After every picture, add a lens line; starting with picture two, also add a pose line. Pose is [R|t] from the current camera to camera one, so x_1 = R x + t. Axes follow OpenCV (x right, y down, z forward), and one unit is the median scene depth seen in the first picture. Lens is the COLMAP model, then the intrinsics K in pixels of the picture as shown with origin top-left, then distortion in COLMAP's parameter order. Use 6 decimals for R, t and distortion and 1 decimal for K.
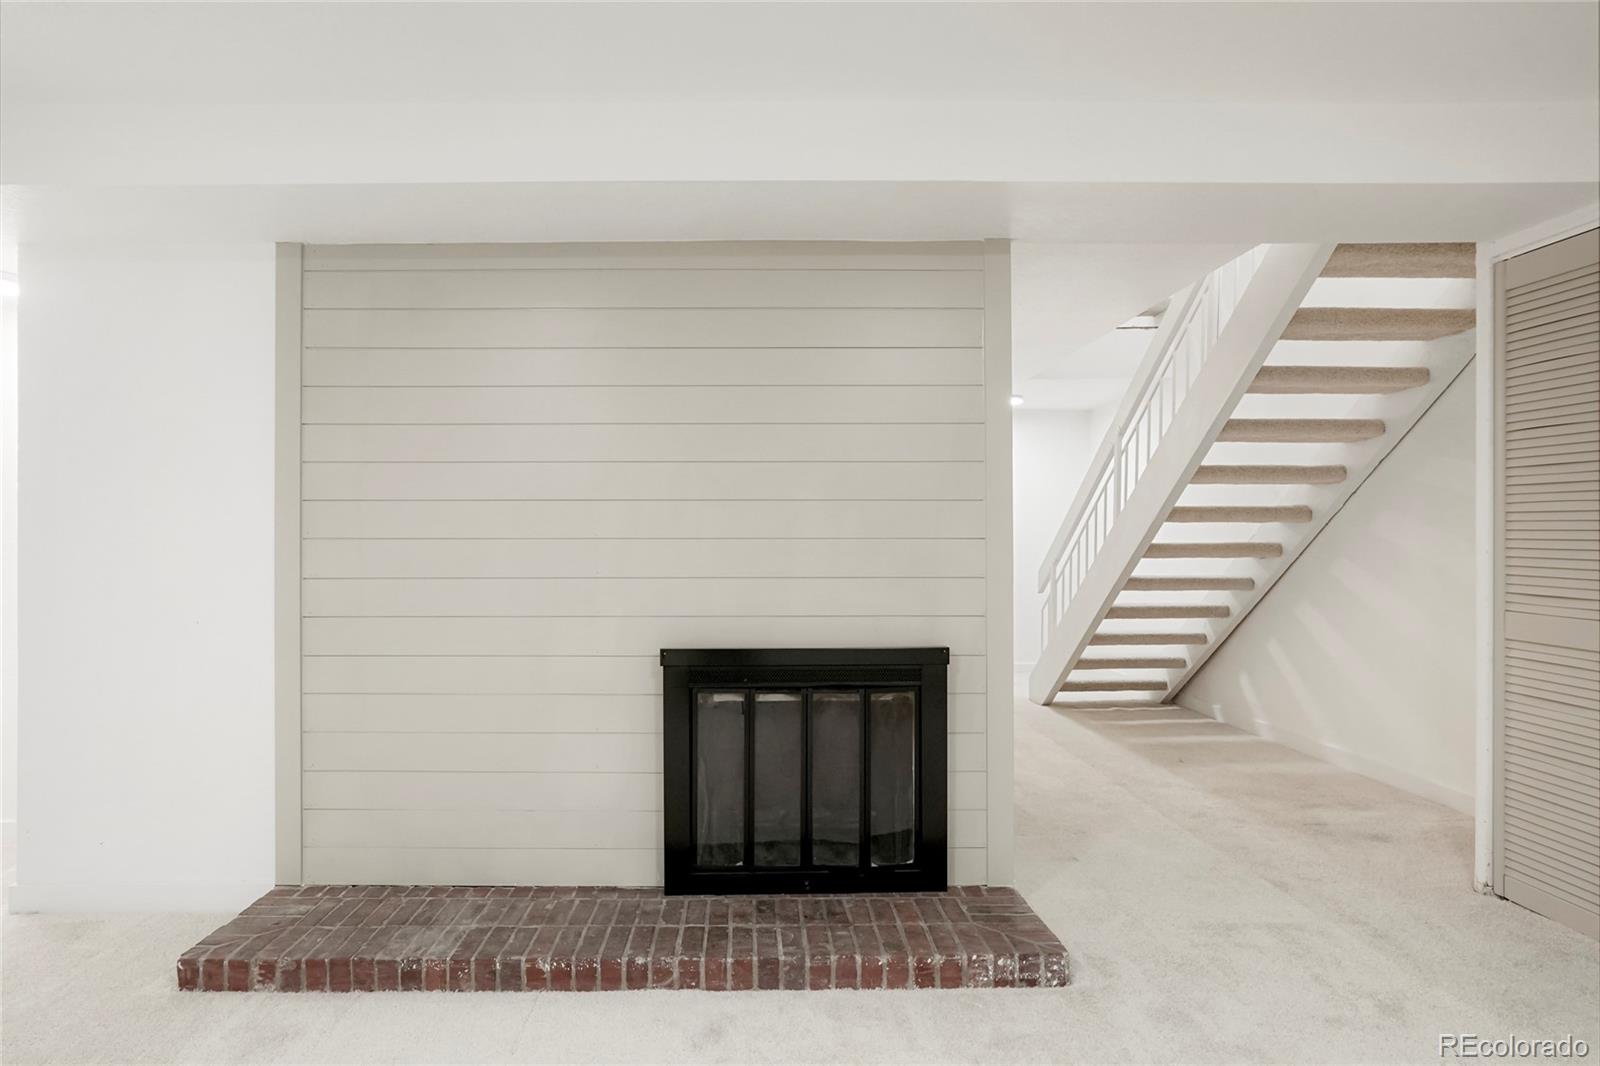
lens RADIAL K [[915.1, 0, 800.0], [0, 915.1, 533.0], [0, 0, 1]] dist [-0.033262, 0.028441]
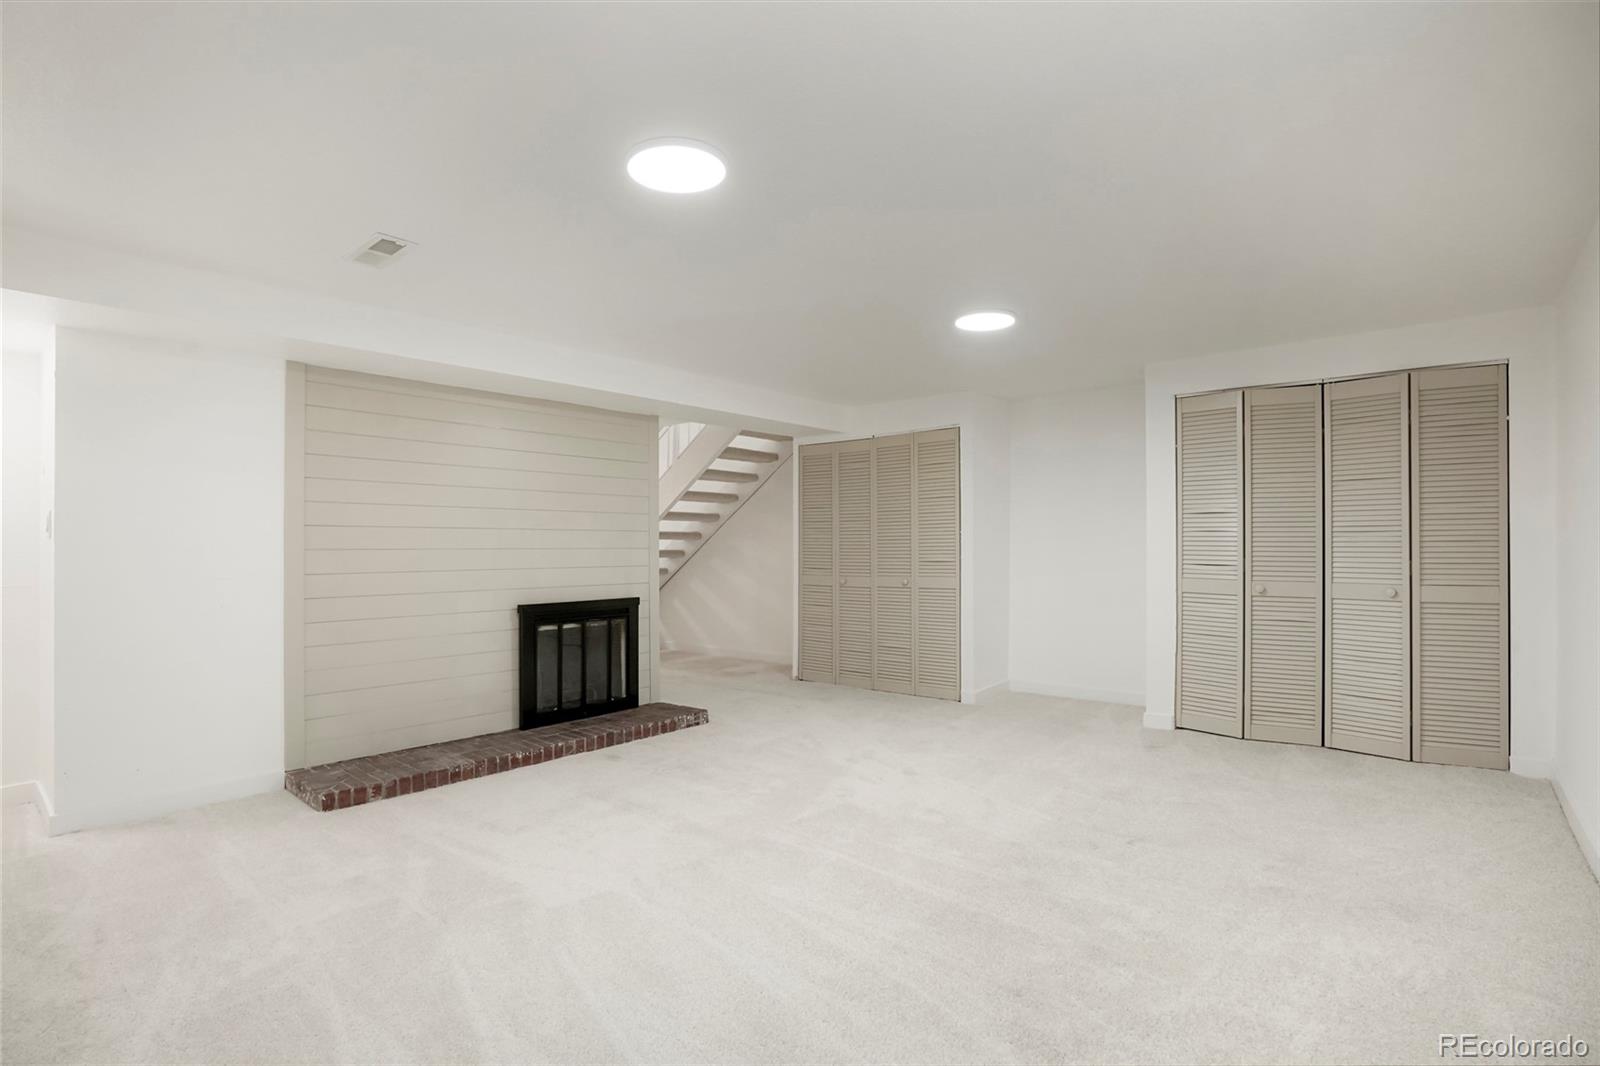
lens RADIAL K [[764.1, 0, 800.0], [0, 764.1, 533.0], [0, 0, 1]] dist [-0.000622, -0.000020]
pose [[0.658903, 0.015507, 0.752068, -1.071799], [-0.008225, 0.999876, -0.013410, -0.010367], [-0.752183, 0.002651, 0.658949, -0.569259]]
